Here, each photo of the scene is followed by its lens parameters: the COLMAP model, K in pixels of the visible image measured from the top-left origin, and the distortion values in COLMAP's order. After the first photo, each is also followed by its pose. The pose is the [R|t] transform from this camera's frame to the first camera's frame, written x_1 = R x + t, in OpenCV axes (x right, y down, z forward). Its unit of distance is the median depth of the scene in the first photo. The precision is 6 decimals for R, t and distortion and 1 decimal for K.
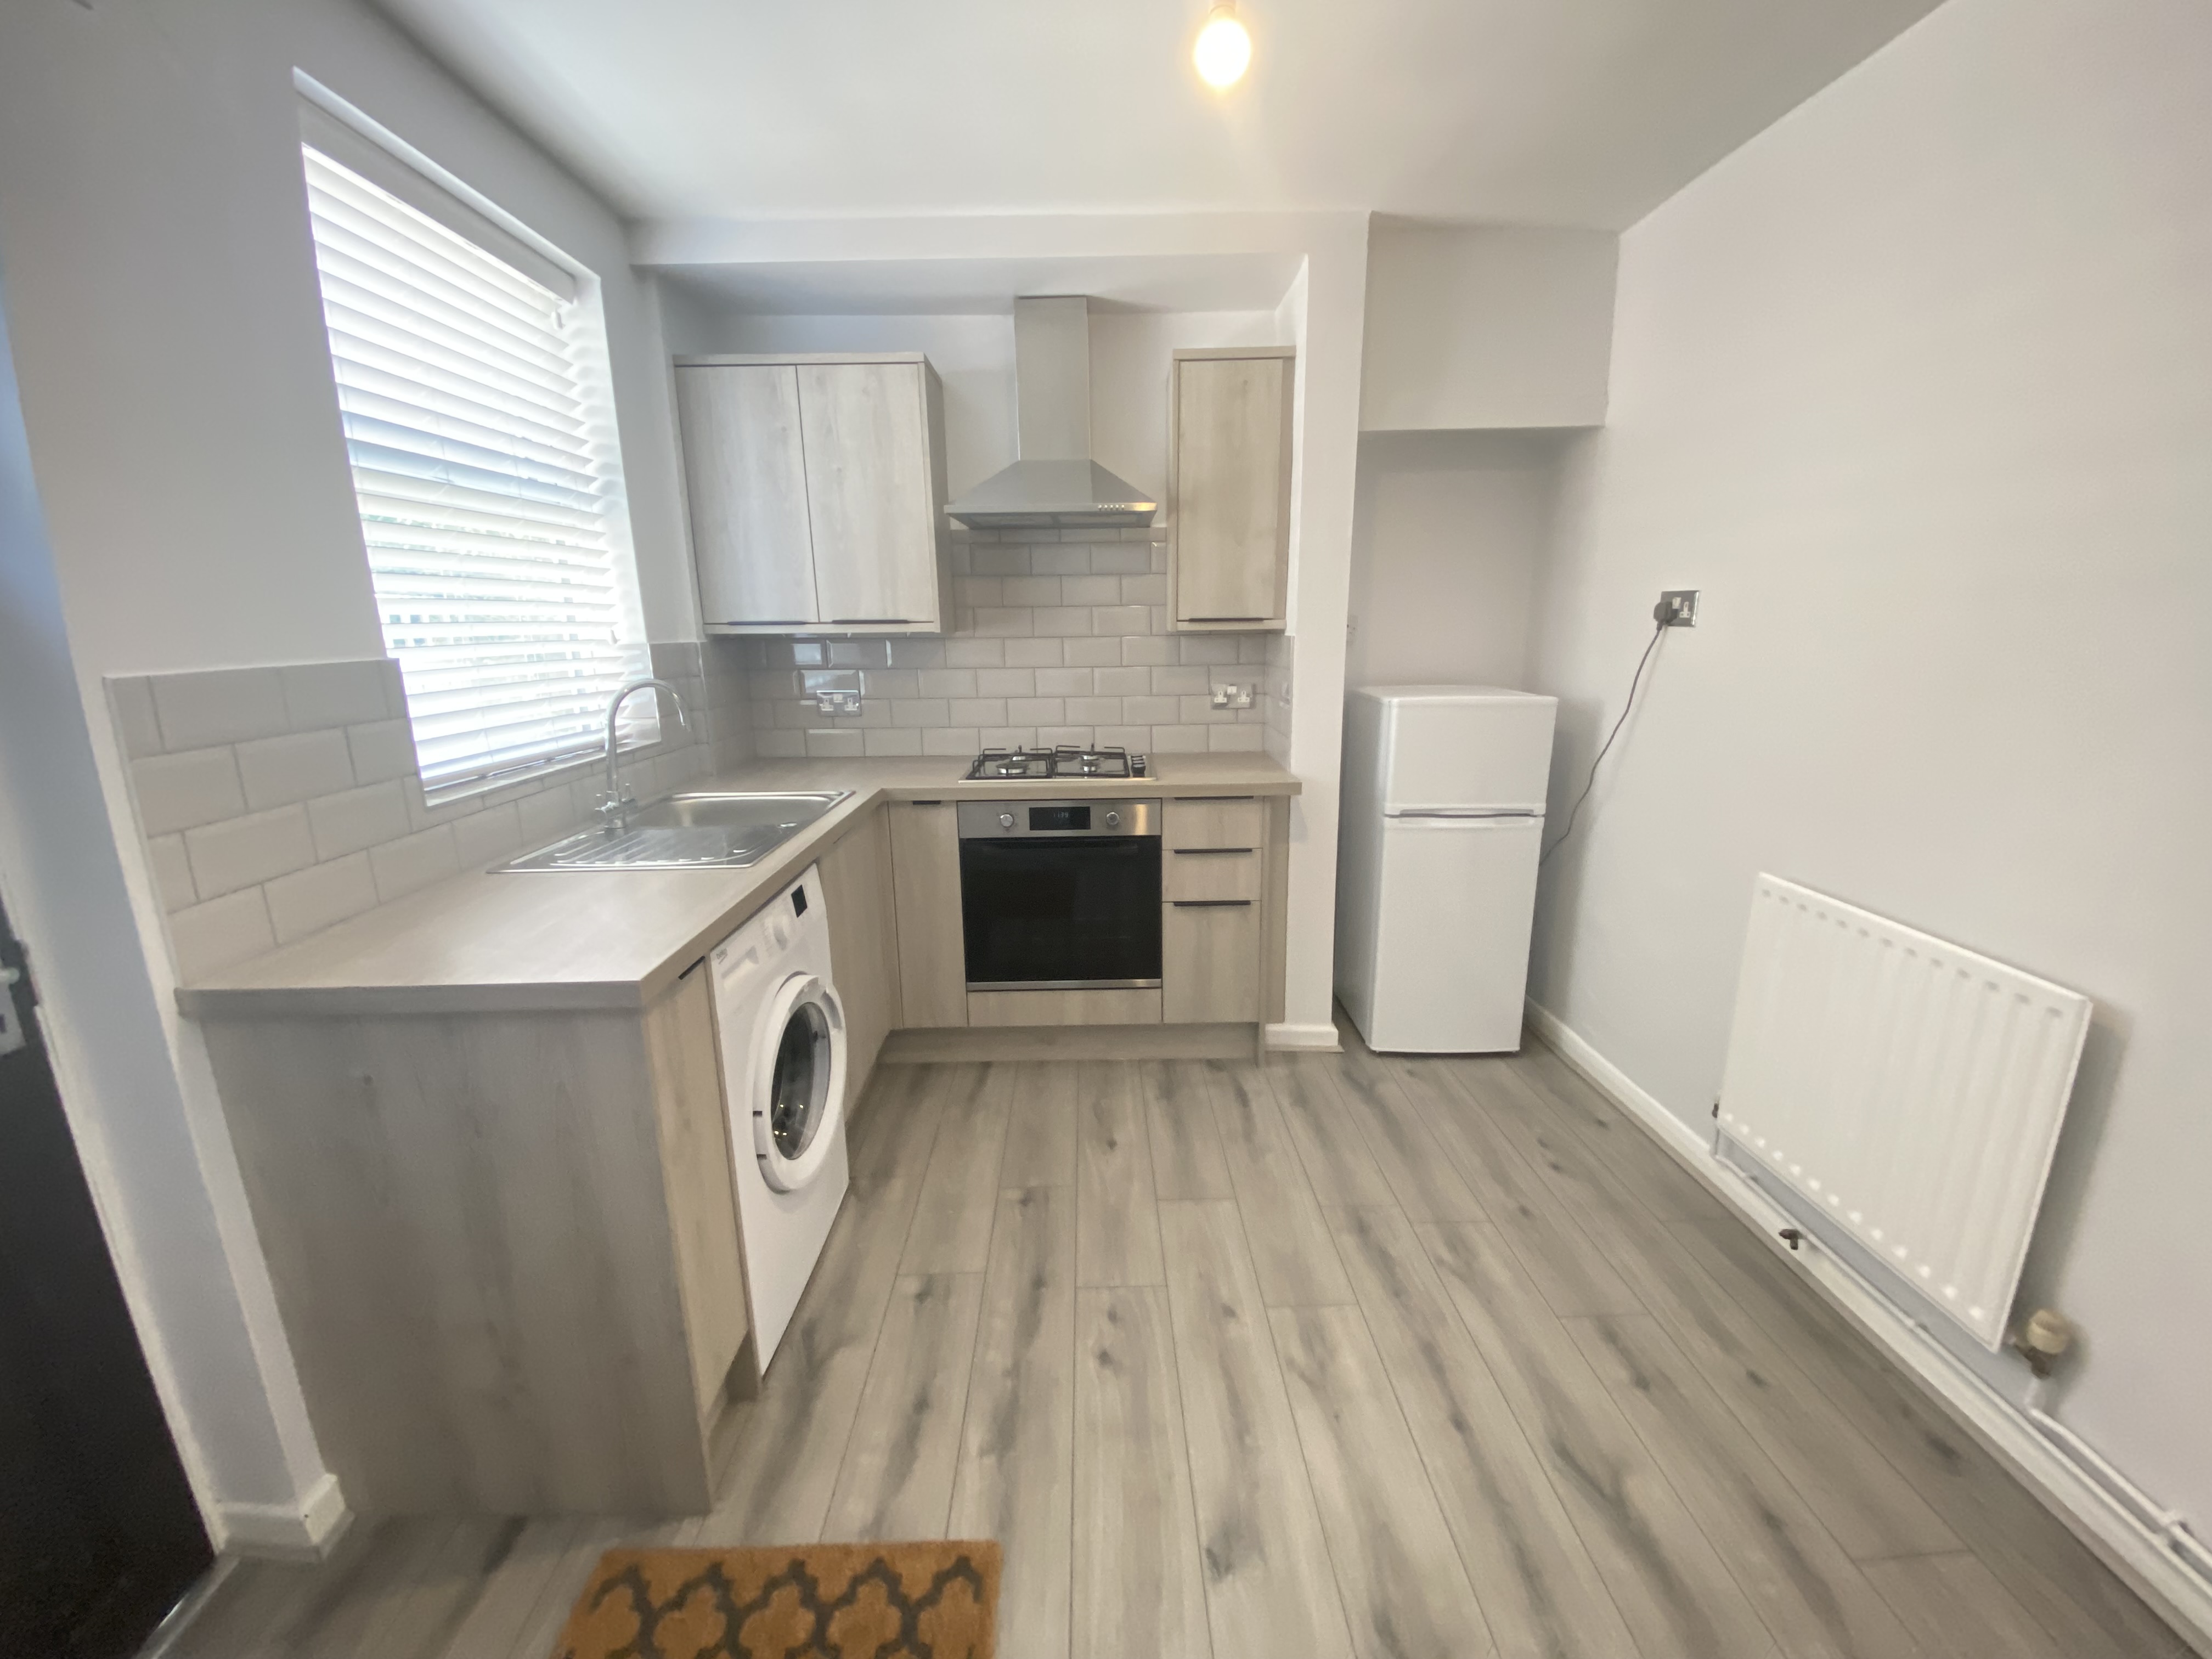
lens RADIAL K [[888.8, 0, 1106.0], [0, 888.8, 829.5], [0, 0, 1]] dist [0.021282, -0.019867]
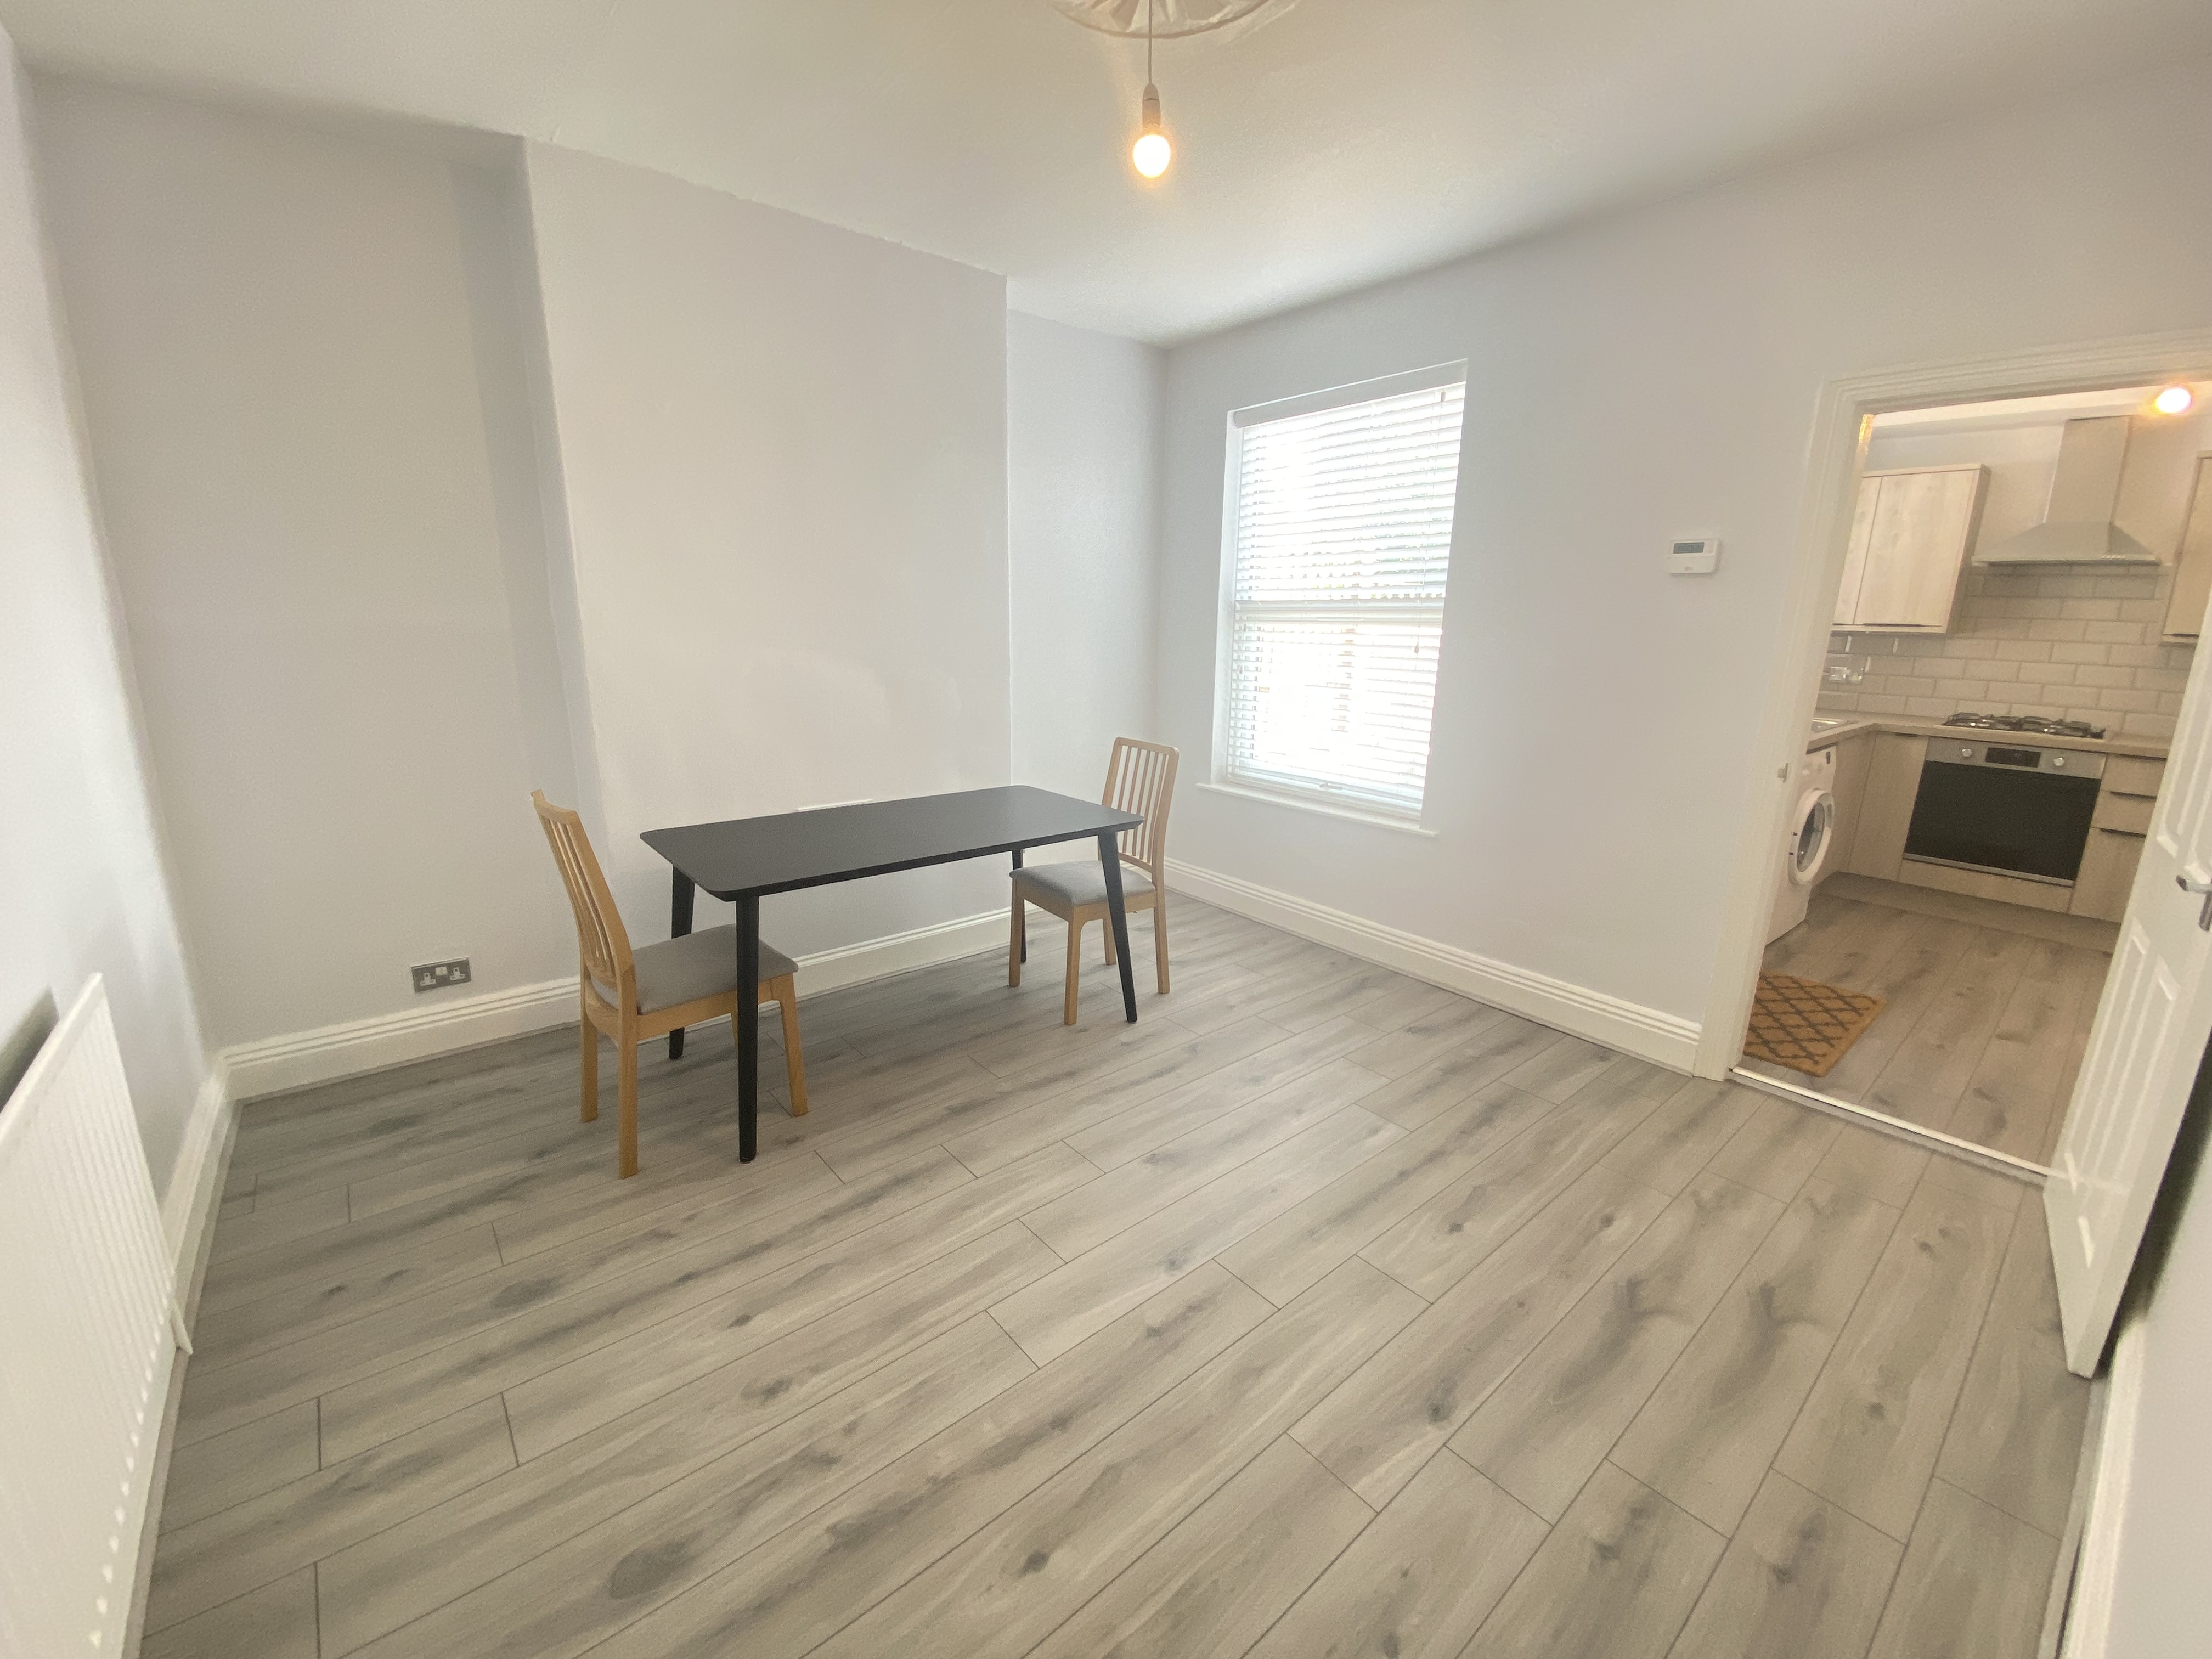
lens RADIAL K [[888.8, 0, 1106.0], [0, 888.8, 829.5], [0, 0, 1]] dist [0.021282, -0.019867]
pose [[0.626242, 0.207247, -0.751579, 0.141795], [-0.201875, 0.974248, 0.100438, 0.261246], [0.753039, 0.088827, 0.651952, -1.128122]]
